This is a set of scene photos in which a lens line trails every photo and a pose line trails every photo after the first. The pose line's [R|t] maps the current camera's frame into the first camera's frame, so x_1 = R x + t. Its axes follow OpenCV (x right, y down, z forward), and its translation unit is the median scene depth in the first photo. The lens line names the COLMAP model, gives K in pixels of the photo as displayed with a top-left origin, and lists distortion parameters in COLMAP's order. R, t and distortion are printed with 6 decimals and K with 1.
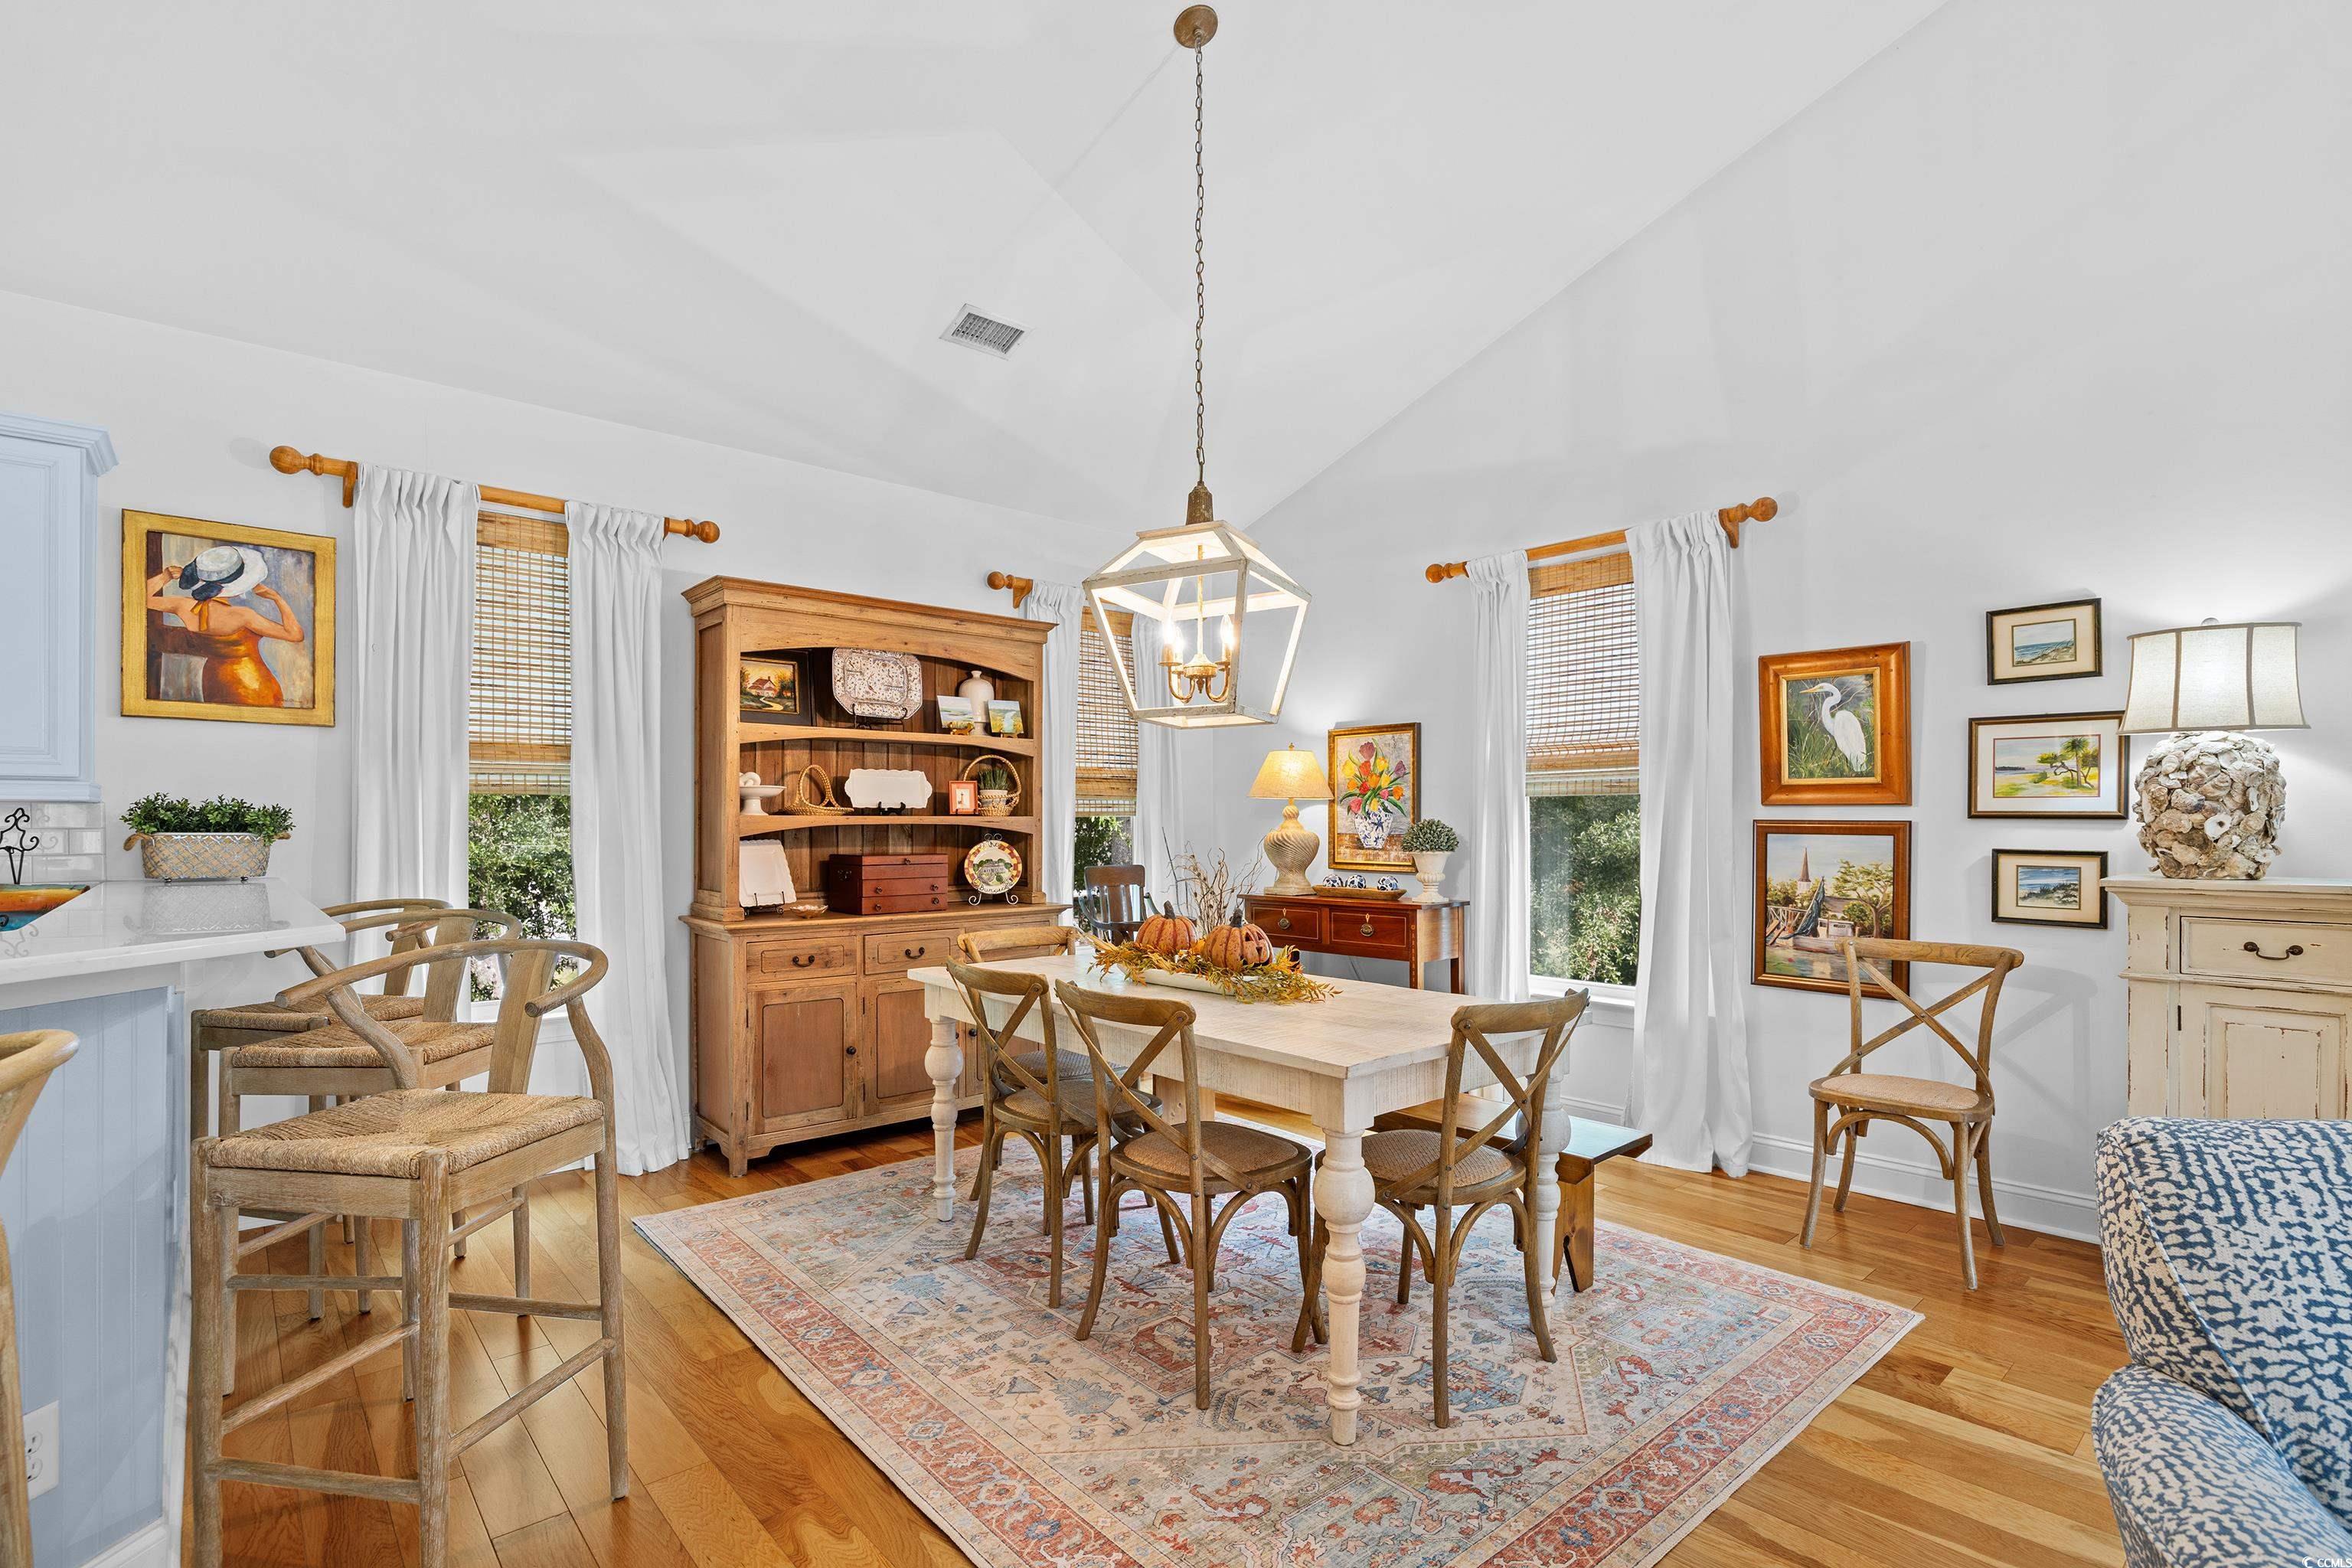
lens RADIAL K [[1095.4, 0, 1167.7], [0, 1095.4, 829.1], [0, 0, 1]] dist [-0.014472, 0.000977]
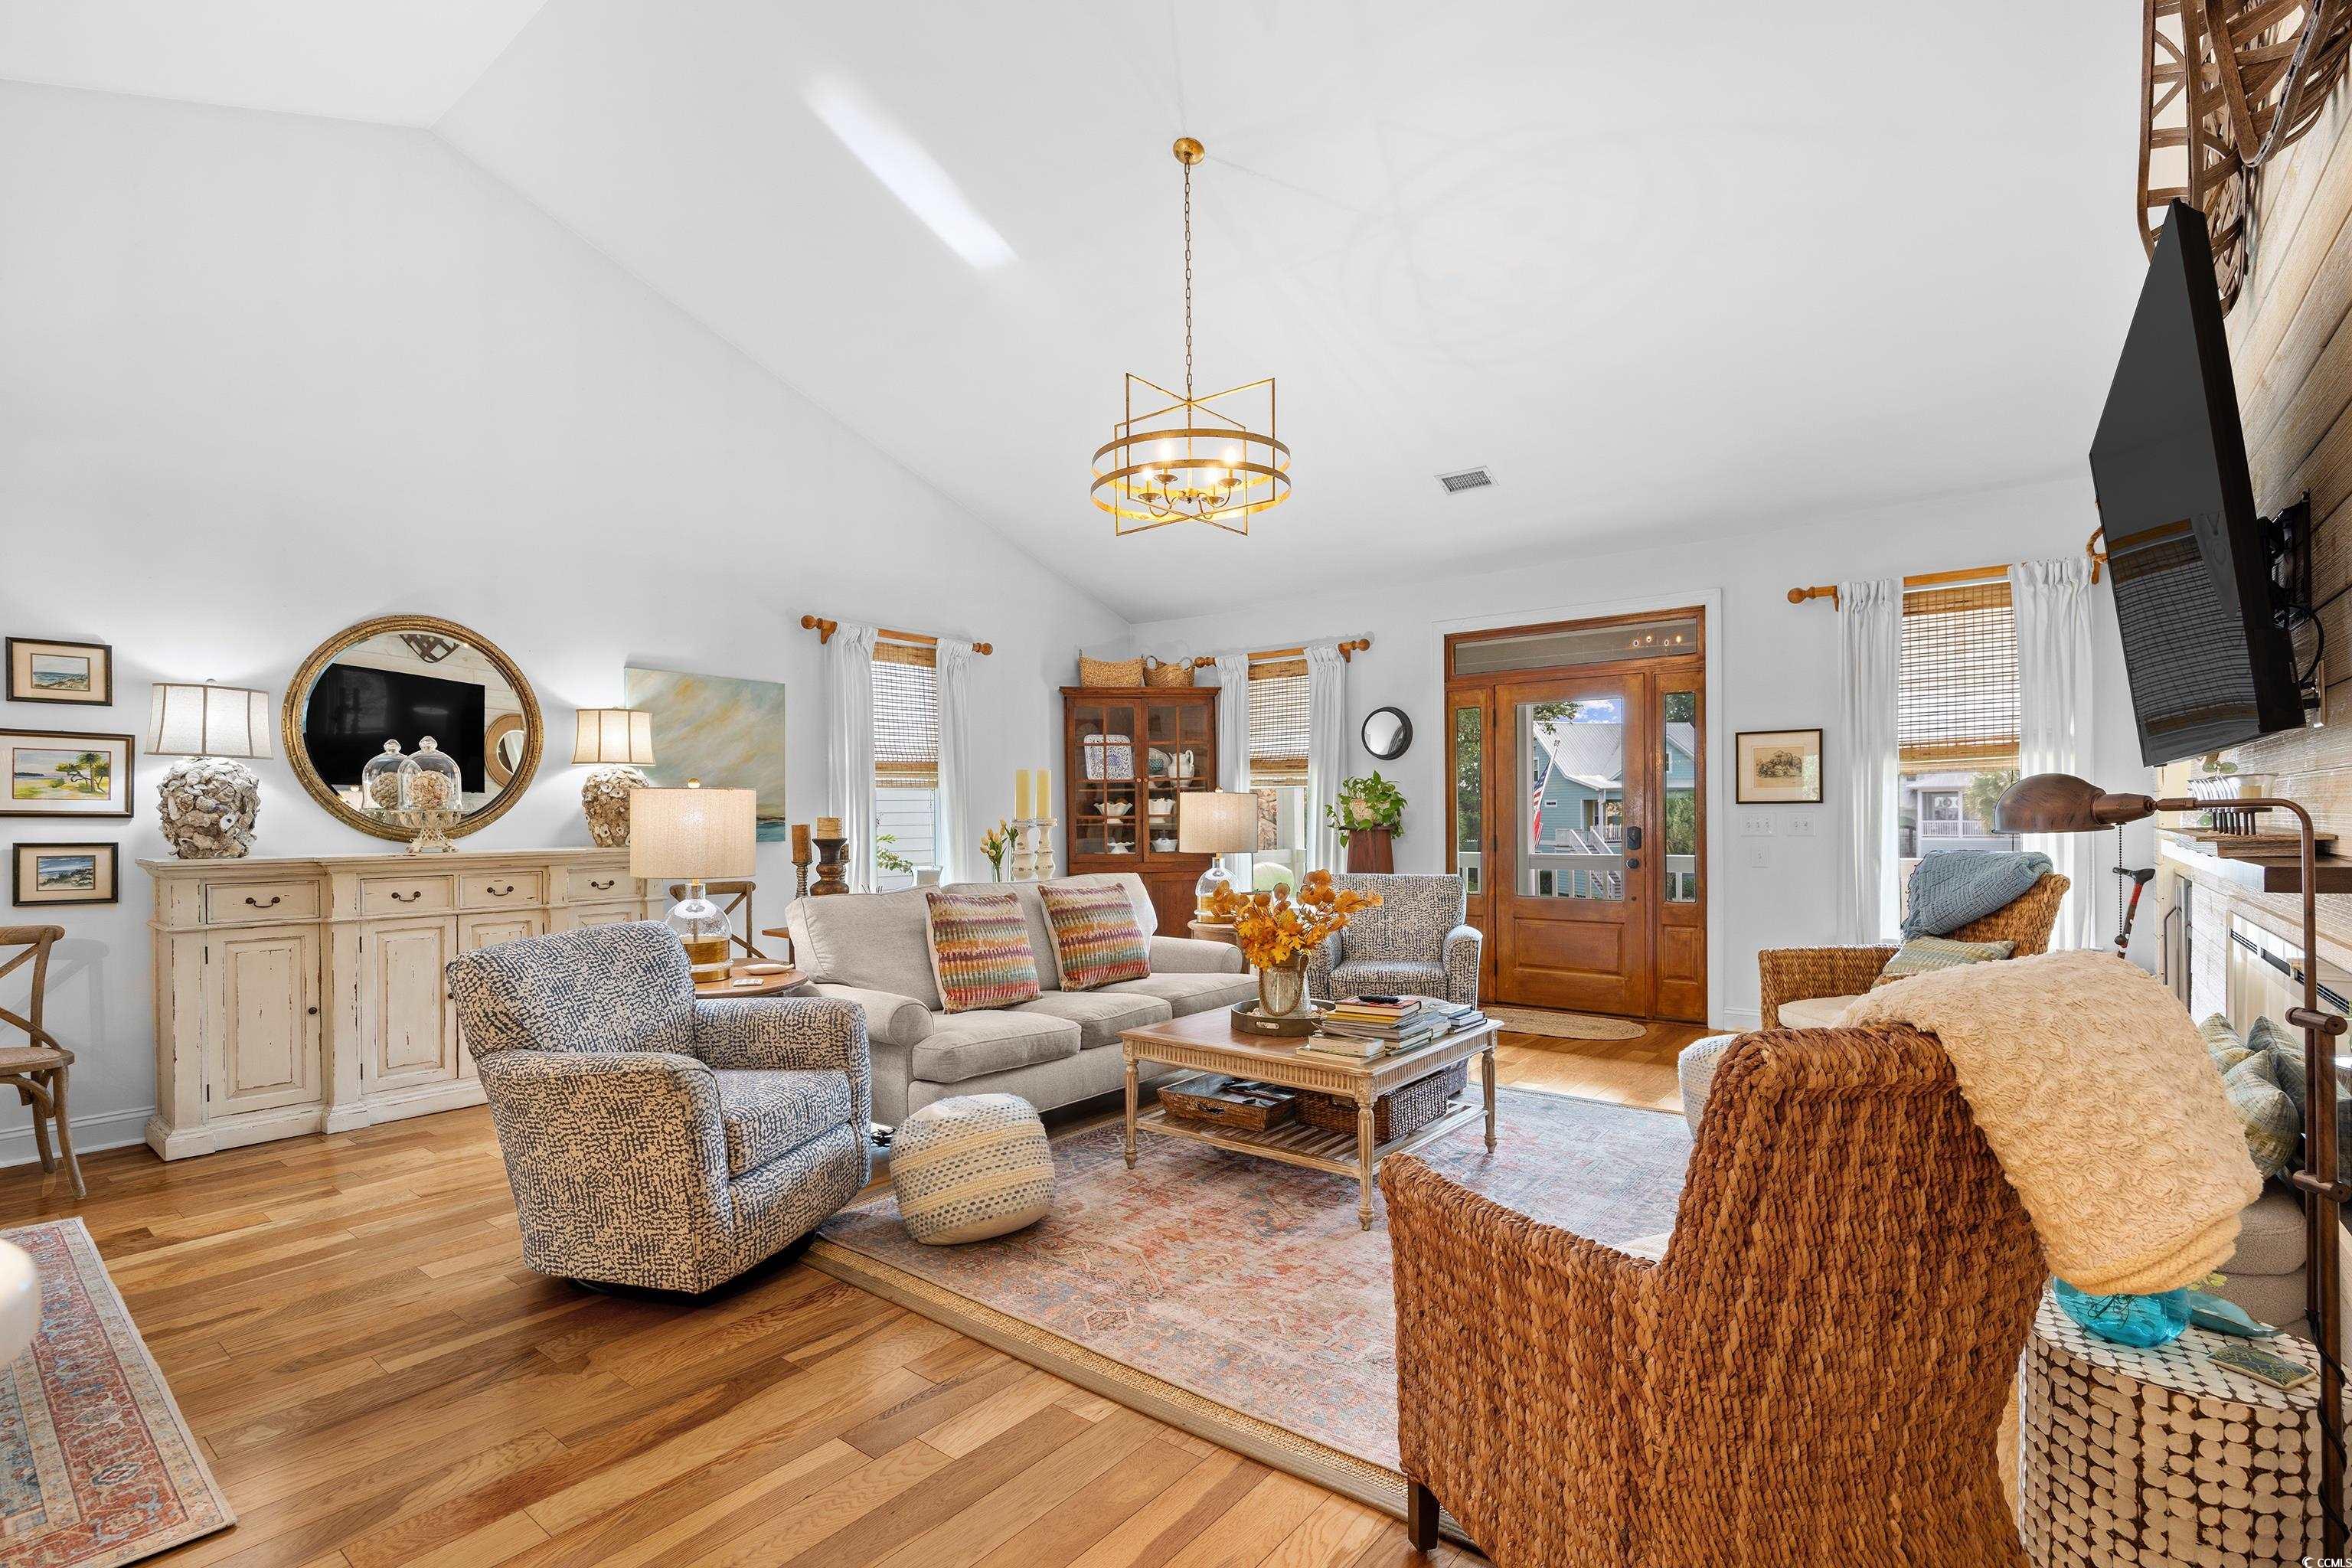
lens RADIAL K [[1095.4, 0, 1170.7], [0, 1095.4, 821.3], [0, 0, 1]] dist [-0.014472, 0.000977]
pose [[-0.173216, -0.004121, 0.984875, -0.619627], [0.009442, 0.999938, 0.005844, -0.000148], [-0.984839, 0.010312, -0.173167, -0.014494]]
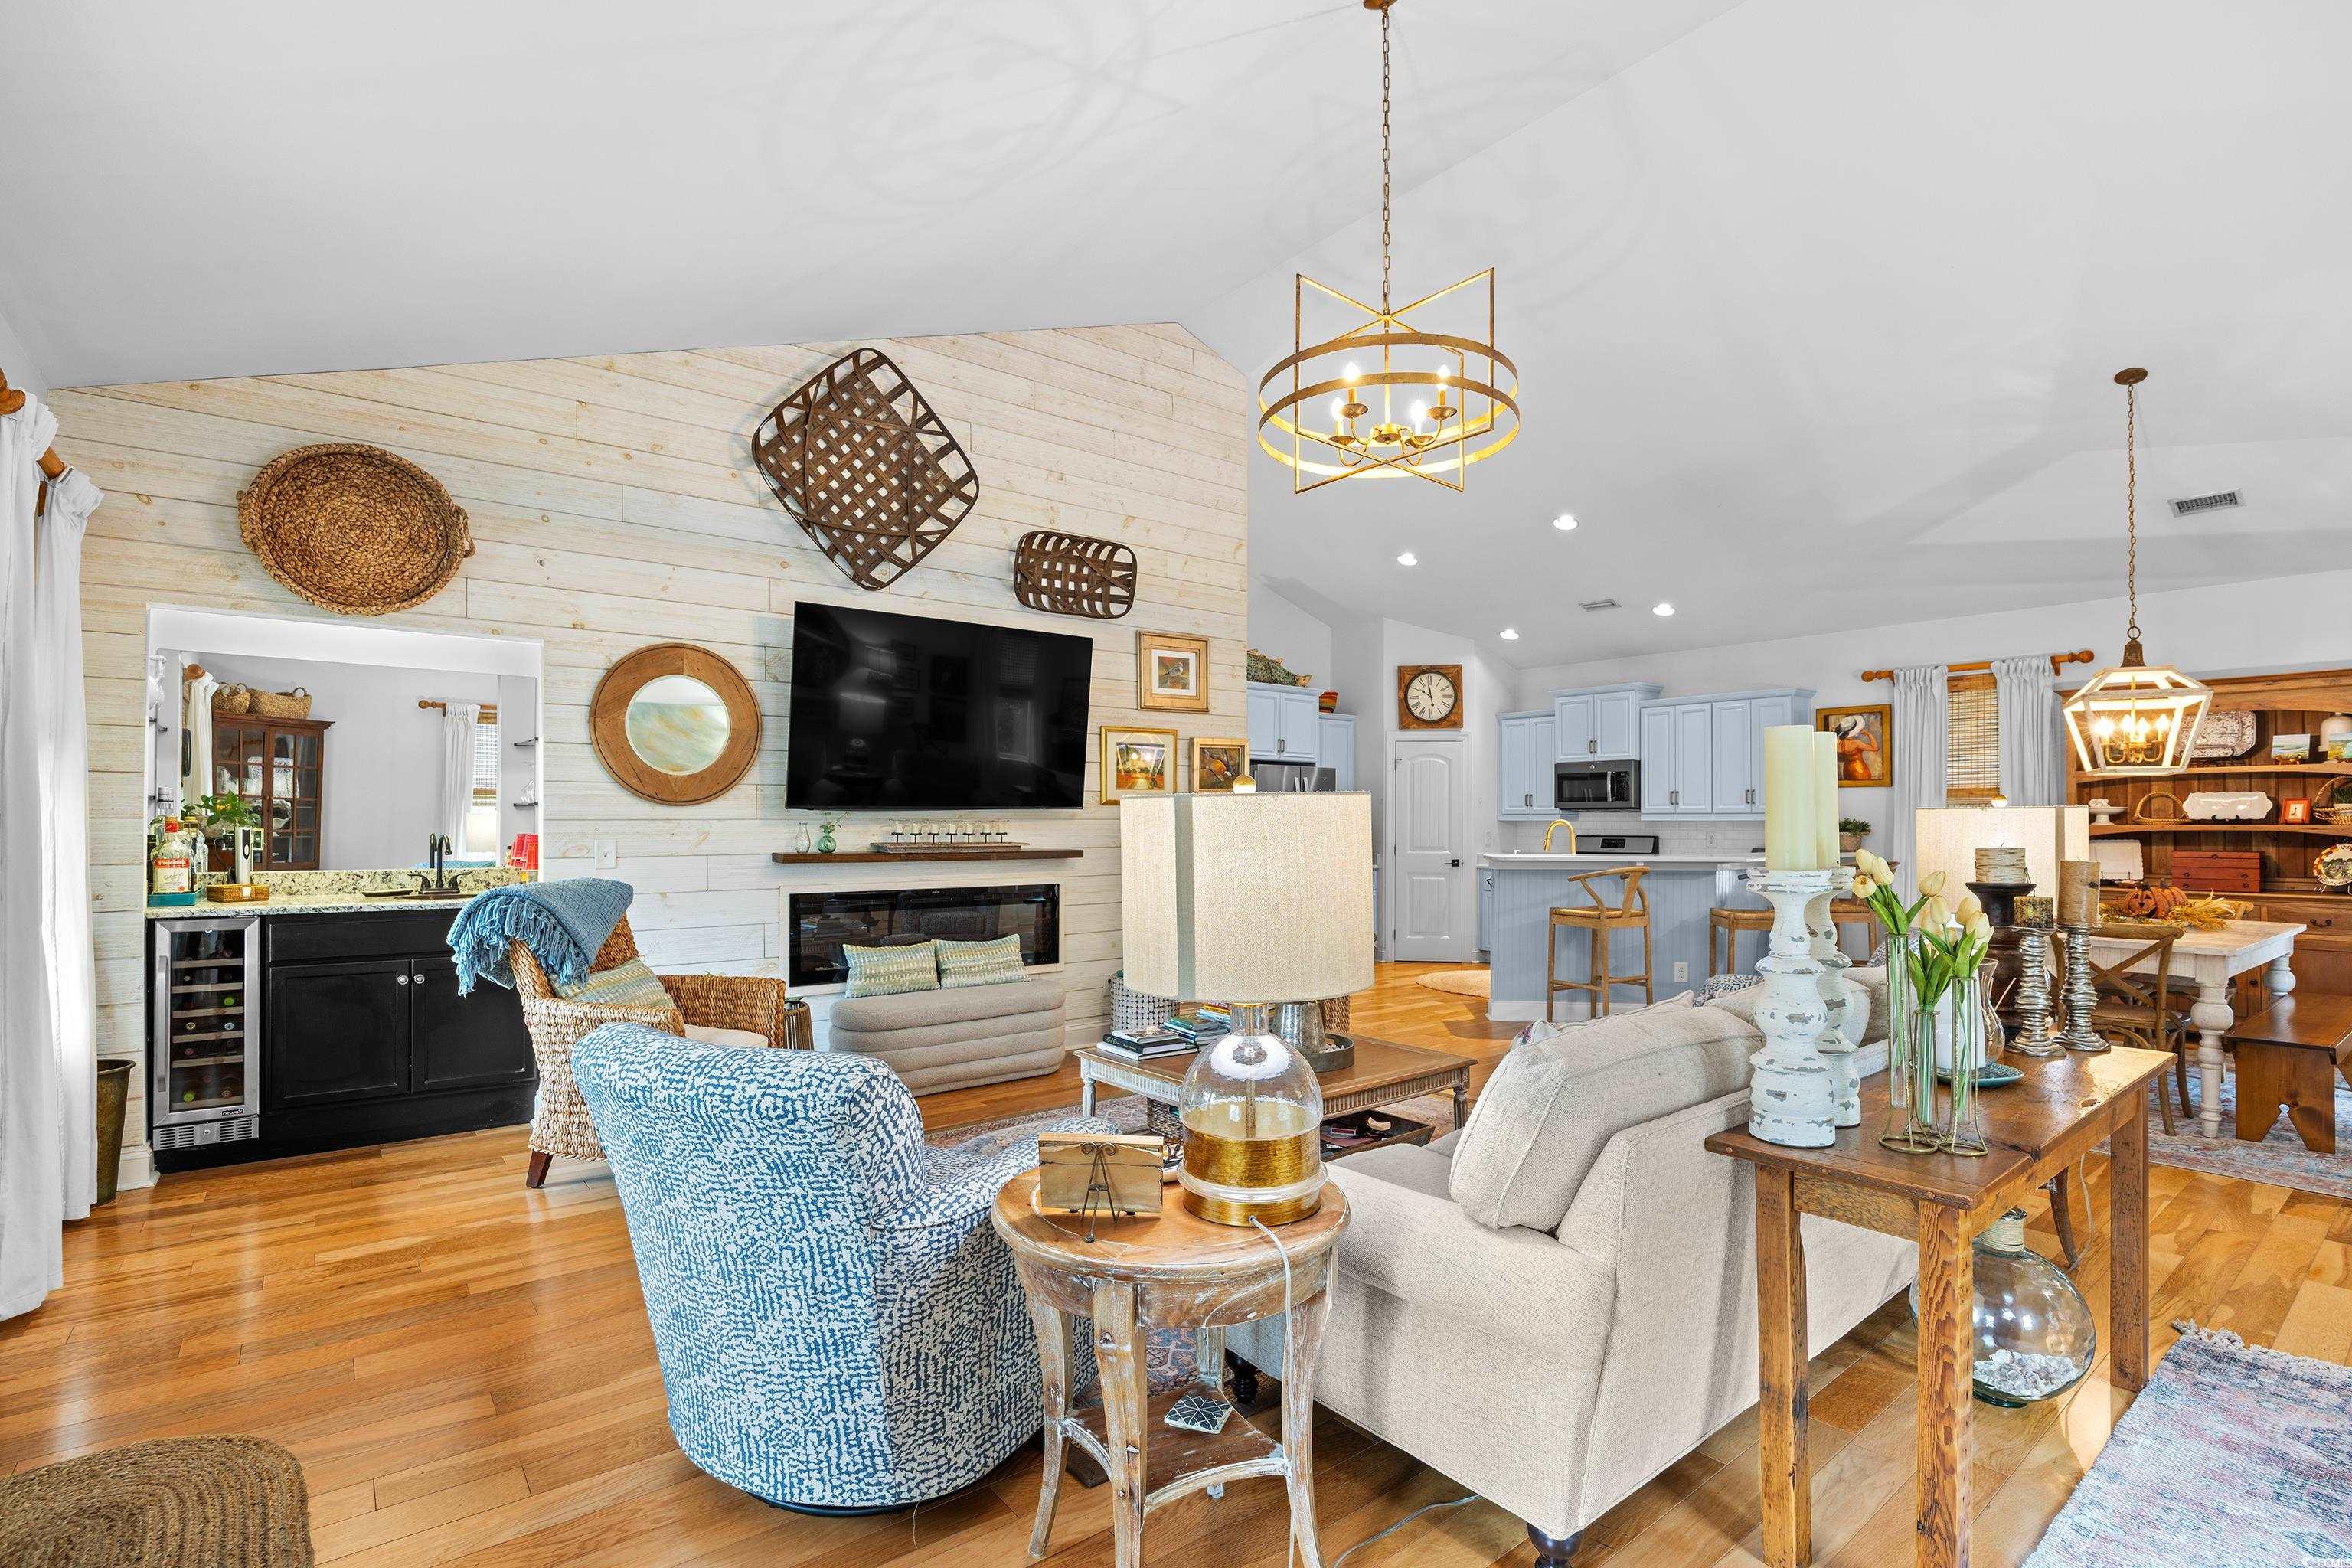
lens RADIAL K [[1095.4, 0, 1175.3], [0, 1095.4, 819.5], [0, 0, 1]] dist [-0.014472, 0.000977]
pose [[-0.051356, -0.001005, -0.998680, 1.675124], [-0.002403, 0.999997, -0.000882, -0.019691], [0.998678, 0.002355, -0.051358, -0.403349]]
